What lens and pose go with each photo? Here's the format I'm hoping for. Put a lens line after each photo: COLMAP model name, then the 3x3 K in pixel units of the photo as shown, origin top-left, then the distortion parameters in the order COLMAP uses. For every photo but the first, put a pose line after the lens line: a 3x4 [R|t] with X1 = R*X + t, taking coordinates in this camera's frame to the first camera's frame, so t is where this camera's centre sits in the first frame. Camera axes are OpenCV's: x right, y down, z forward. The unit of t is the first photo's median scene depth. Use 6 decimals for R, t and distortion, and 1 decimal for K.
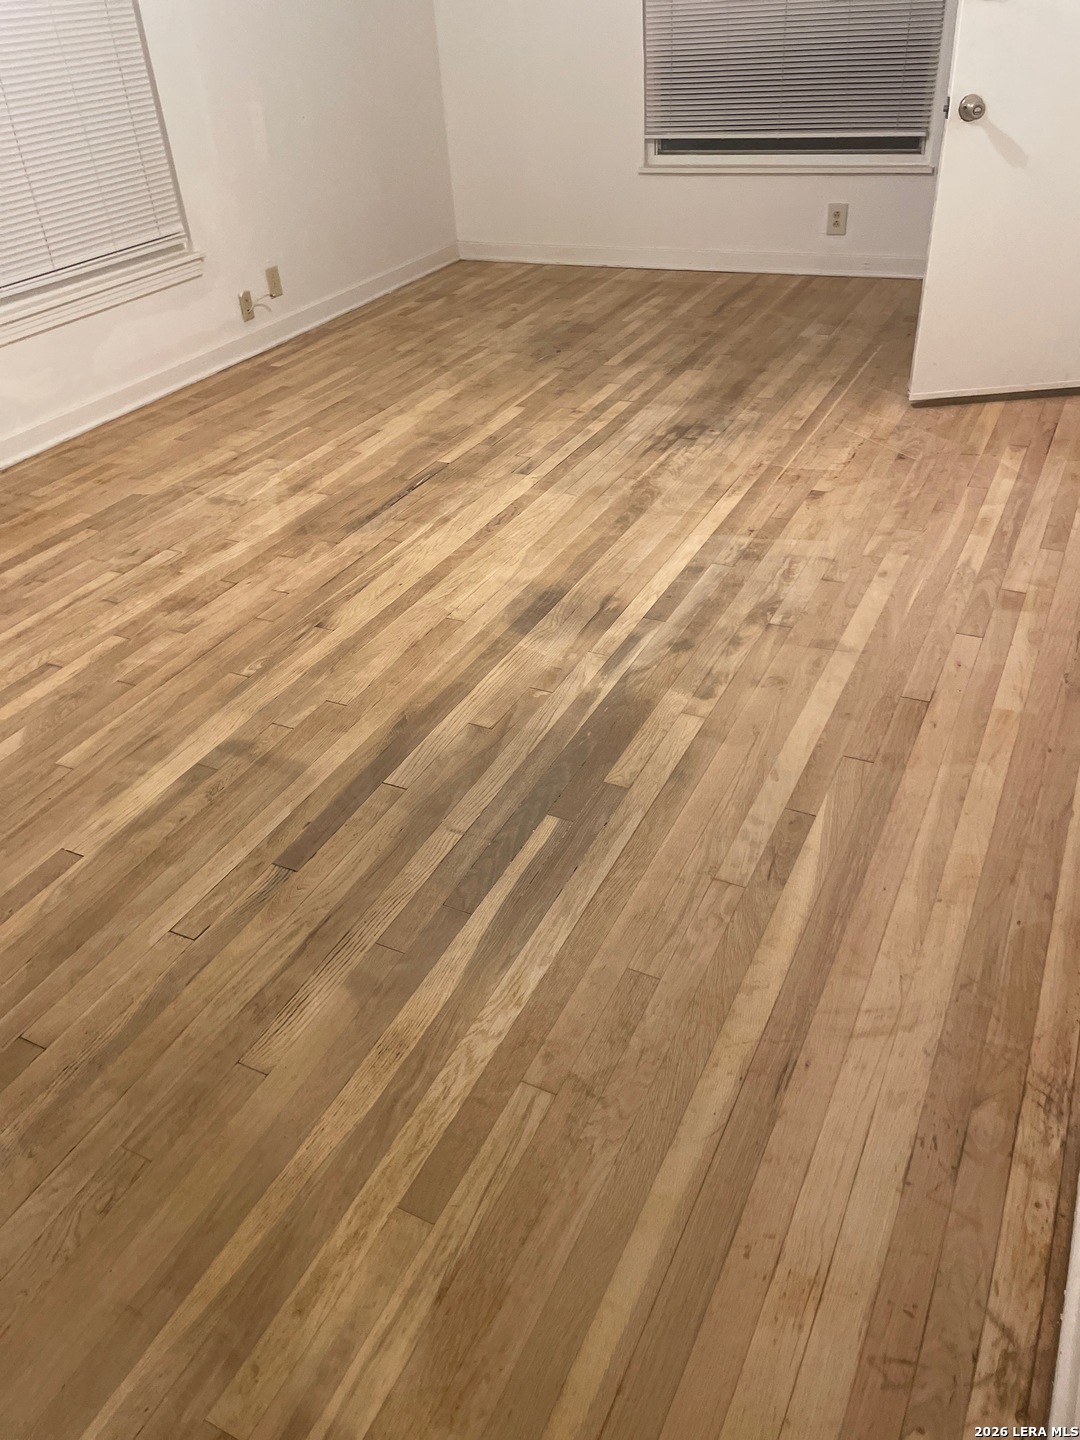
lens RADIAL K [[1098.3, 0, 540.0], [0, 1098.3, 720.0], [0, 0, 1]] dist [0.065114, -0.066573]
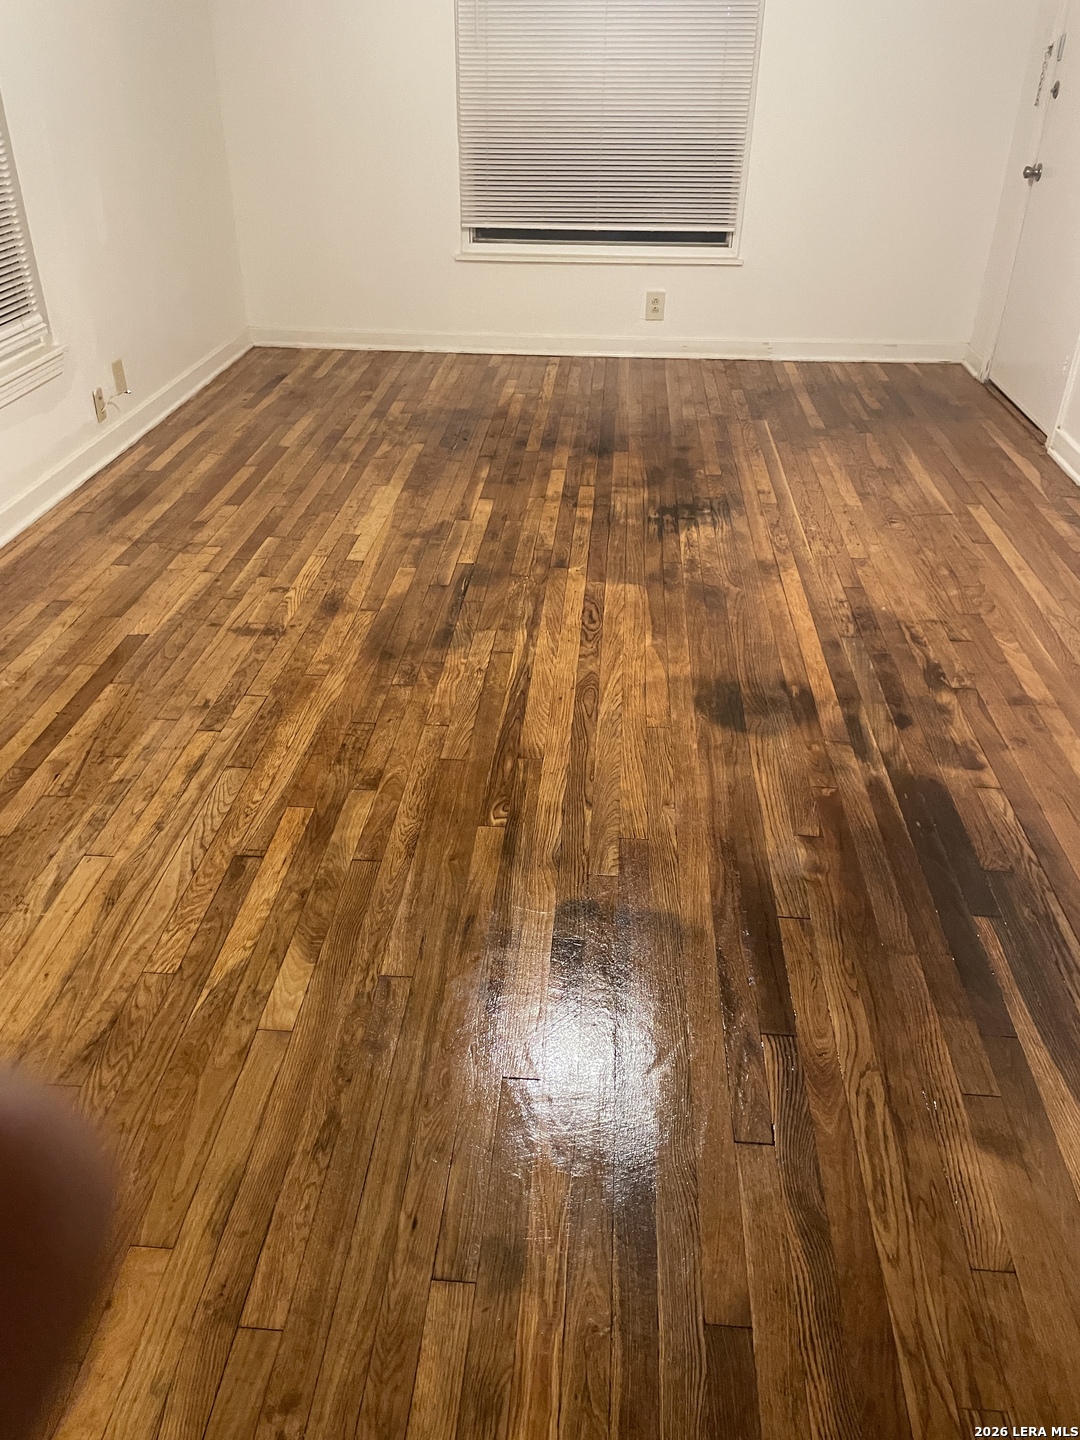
lens RADIAL K [[1098.3, 0, 540.0], [0, 1098.3, 720.0], [0, 0, 1]] dist [0.065114, -0.066573]
pose [[0.922542, -0.139496, 0.359801, -0.385333], [0.161567, 0.986348, -0.031853, -0.064444], [-0.350446, 0.087518, 0.932485, 0.127376]]
